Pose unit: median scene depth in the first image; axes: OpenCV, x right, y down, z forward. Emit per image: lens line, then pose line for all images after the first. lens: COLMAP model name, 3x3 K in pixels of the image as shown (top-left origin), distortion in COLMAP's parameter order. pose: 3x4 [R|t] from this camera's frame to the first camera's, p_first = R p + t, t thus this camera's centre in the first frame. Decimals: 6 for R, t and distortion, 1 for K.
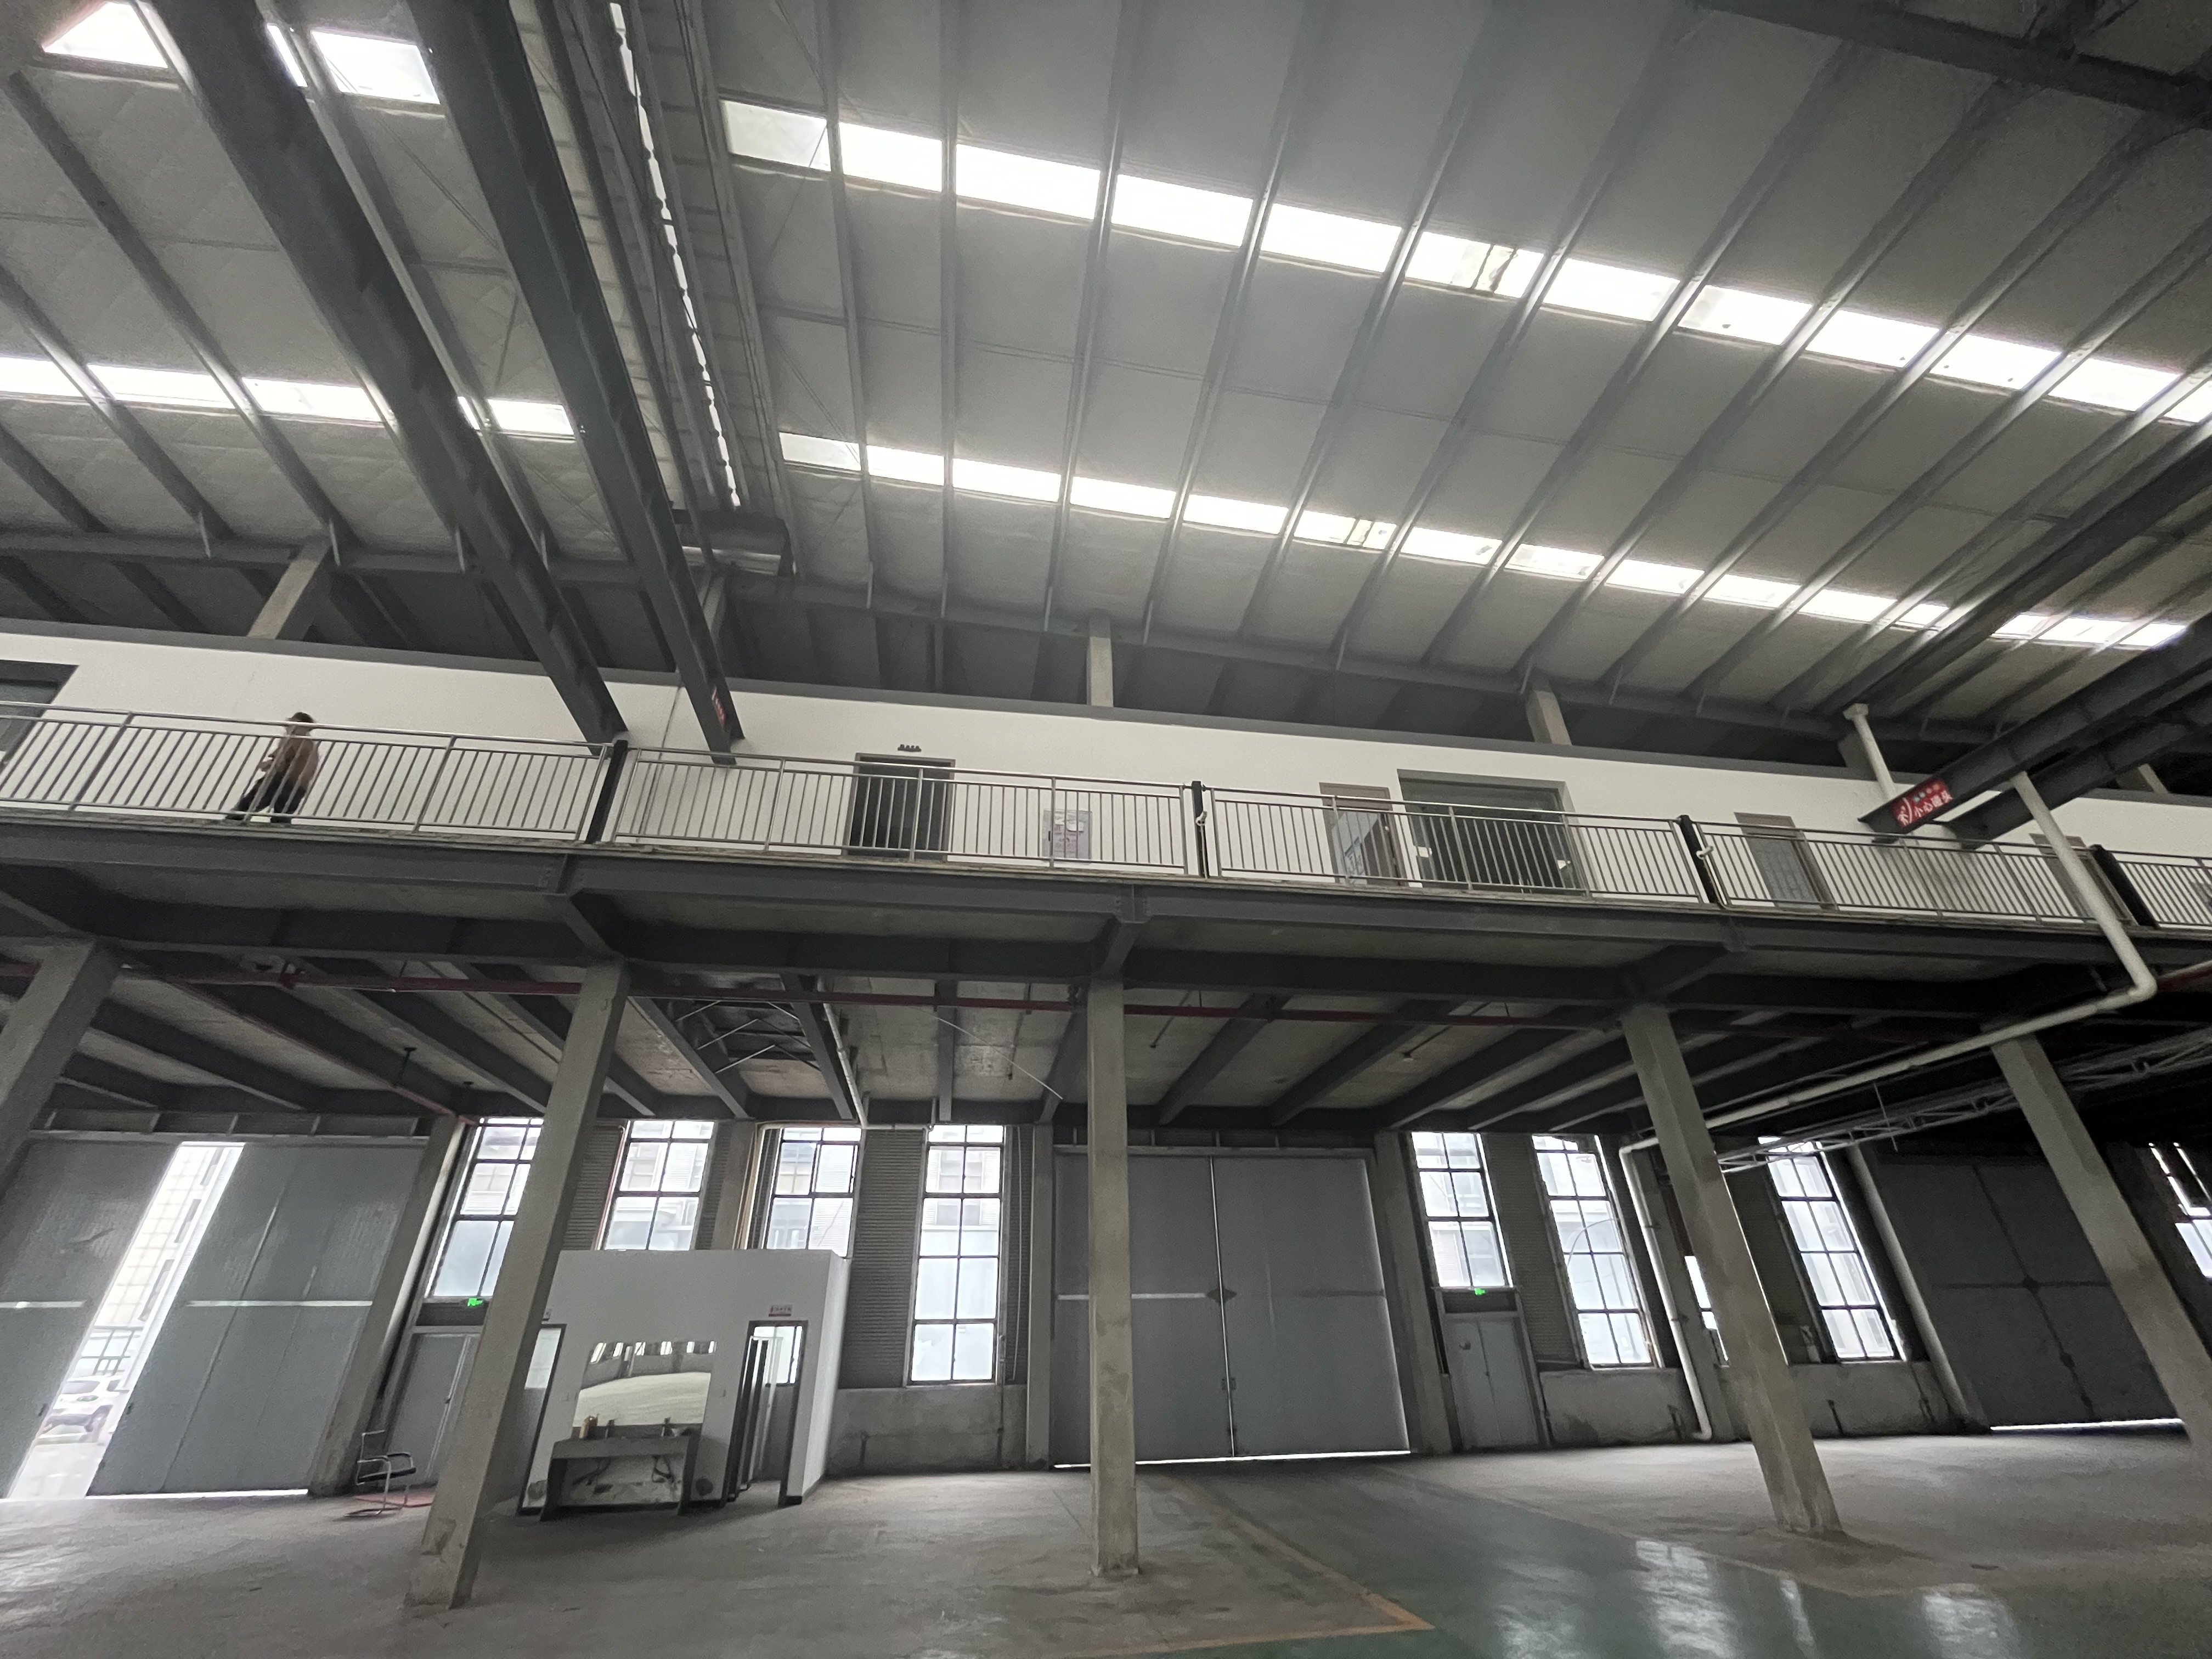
lens RADIAL K [[897.7, 0, 1097.9], [0, 897.7, 837.7], [0, 0, 1]] dist [-0.000522, -0.000272]
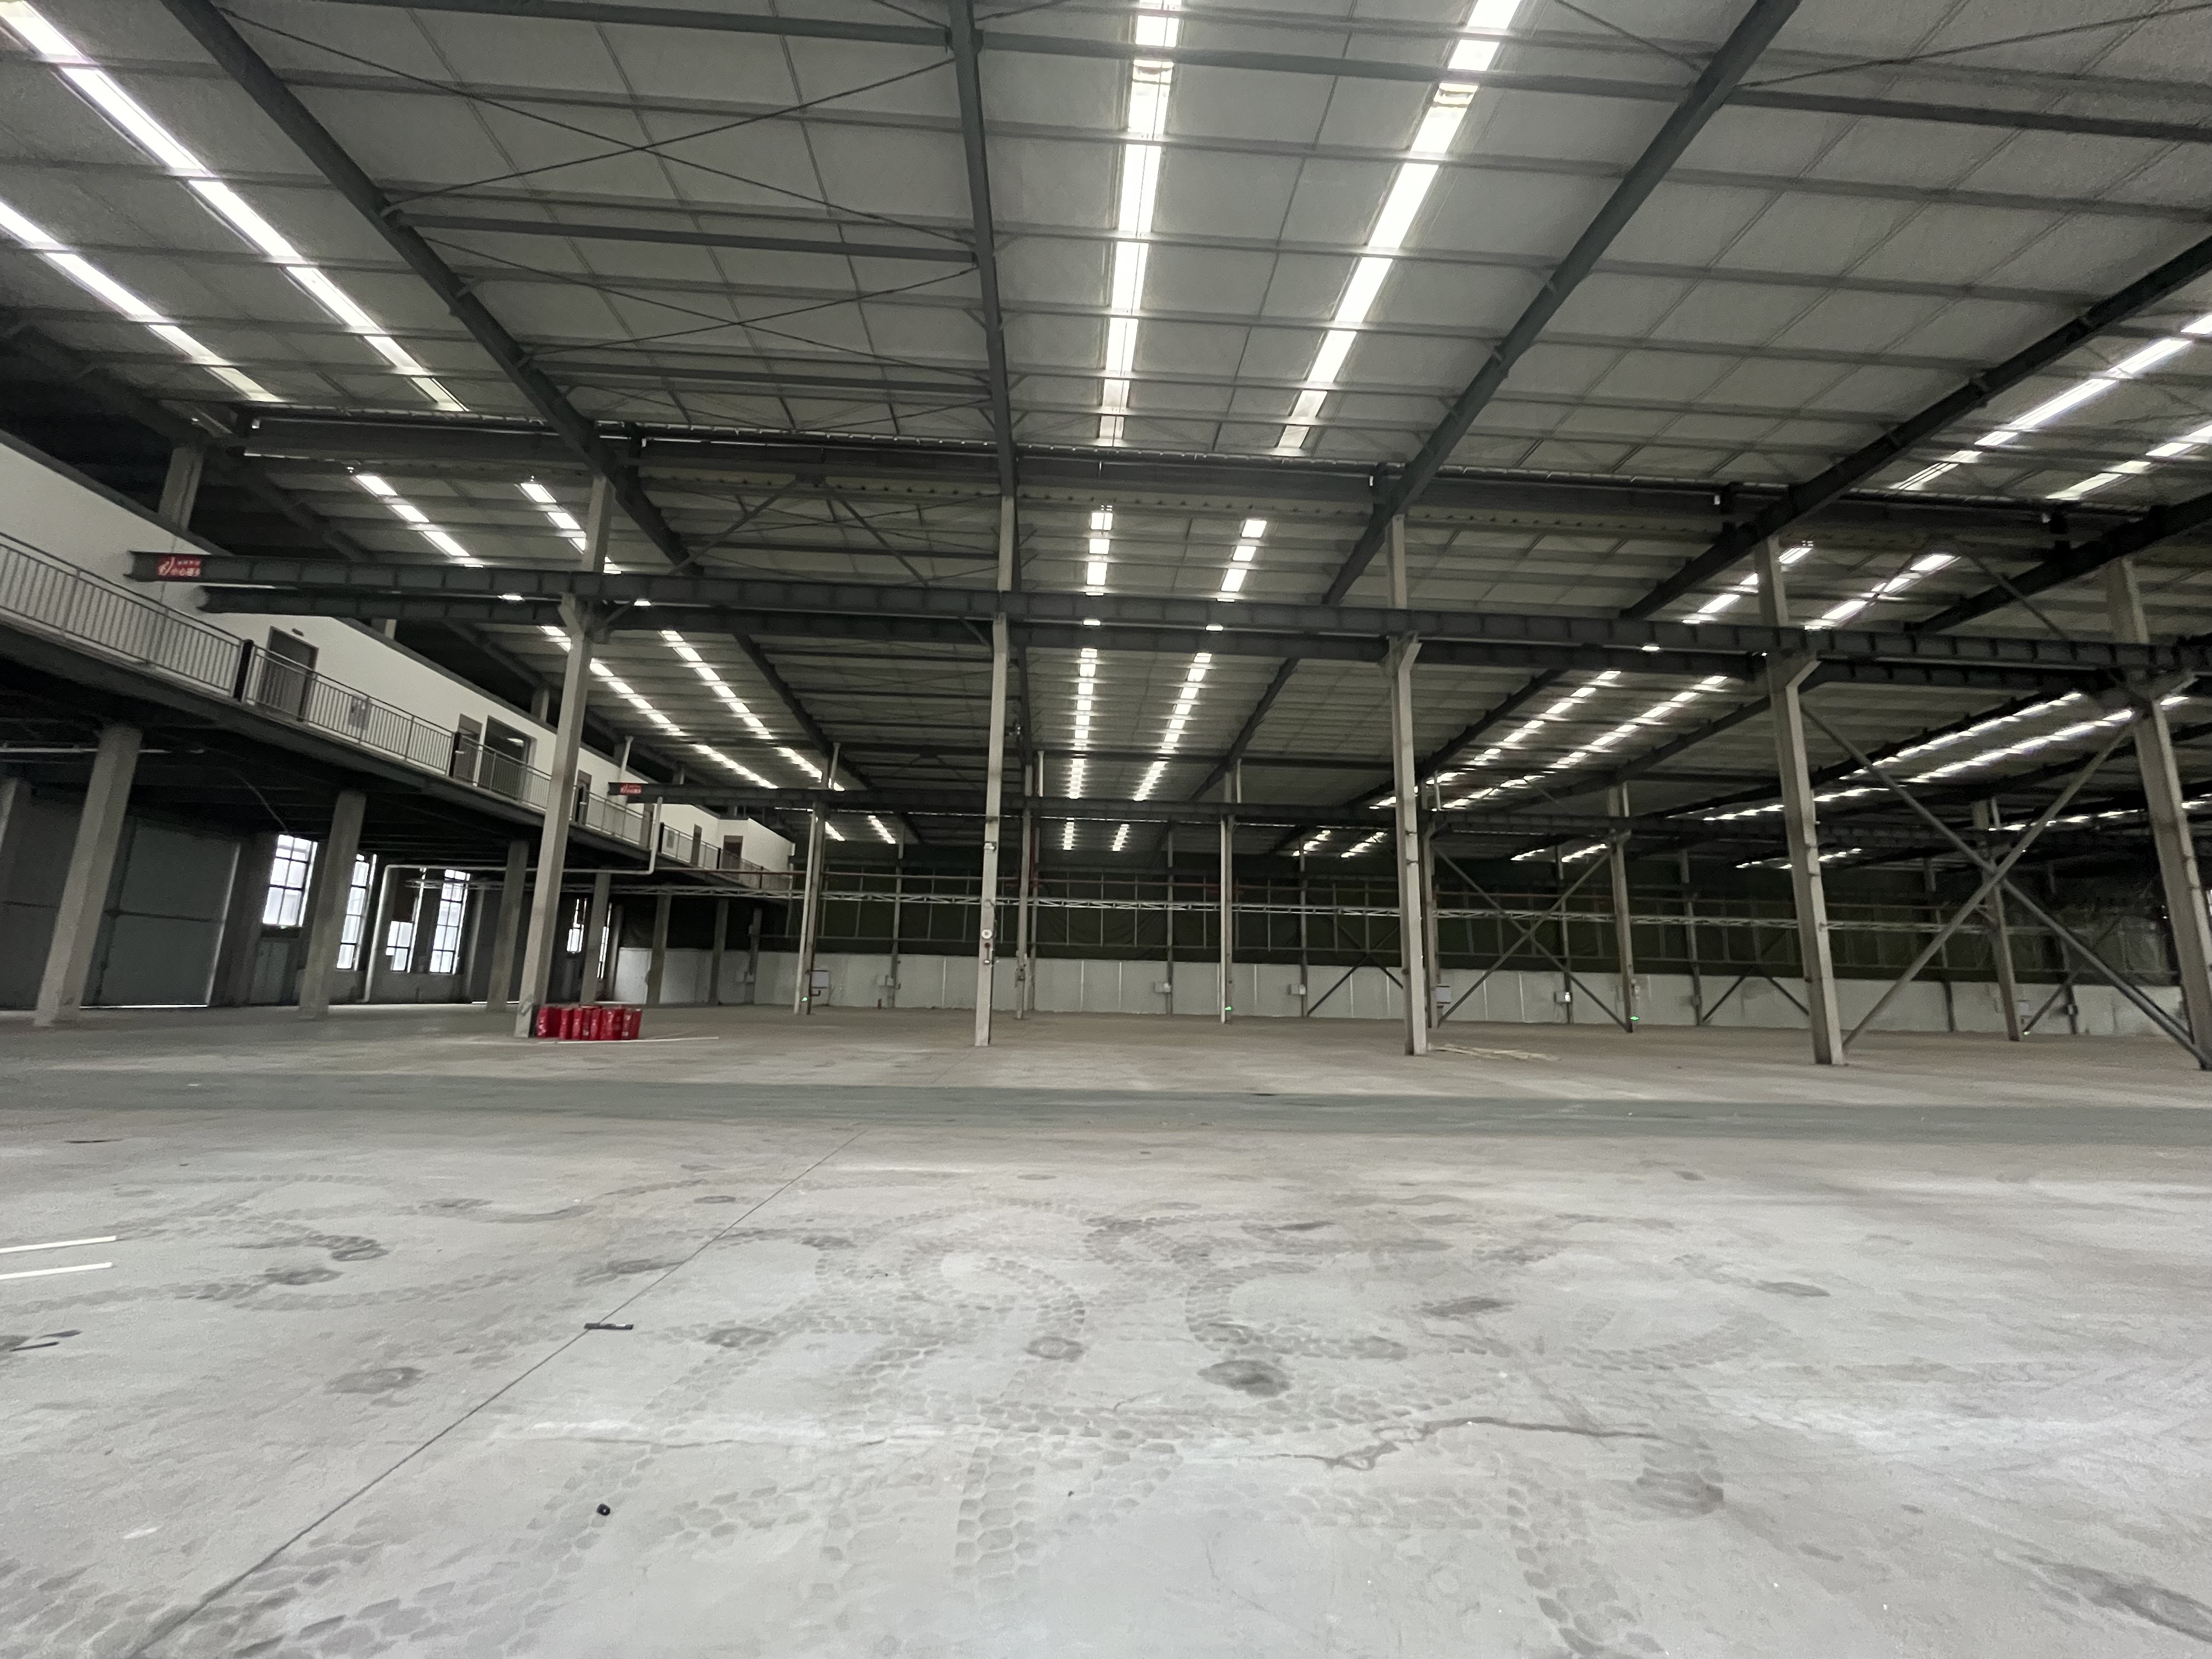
lens RADIAL K [[881.9, 0, 1104.9], [0, 881.9, 798.3], [0, 0, 1]] dist [-0.001123, -0.000026]
pose [[0.090149, 0.237202, 0.967268, -1.075887], [-0.519404, 0.839878, -0.157554, -0.243402], [-0.849760, -0.488200, 0.198918, -0.529047]]
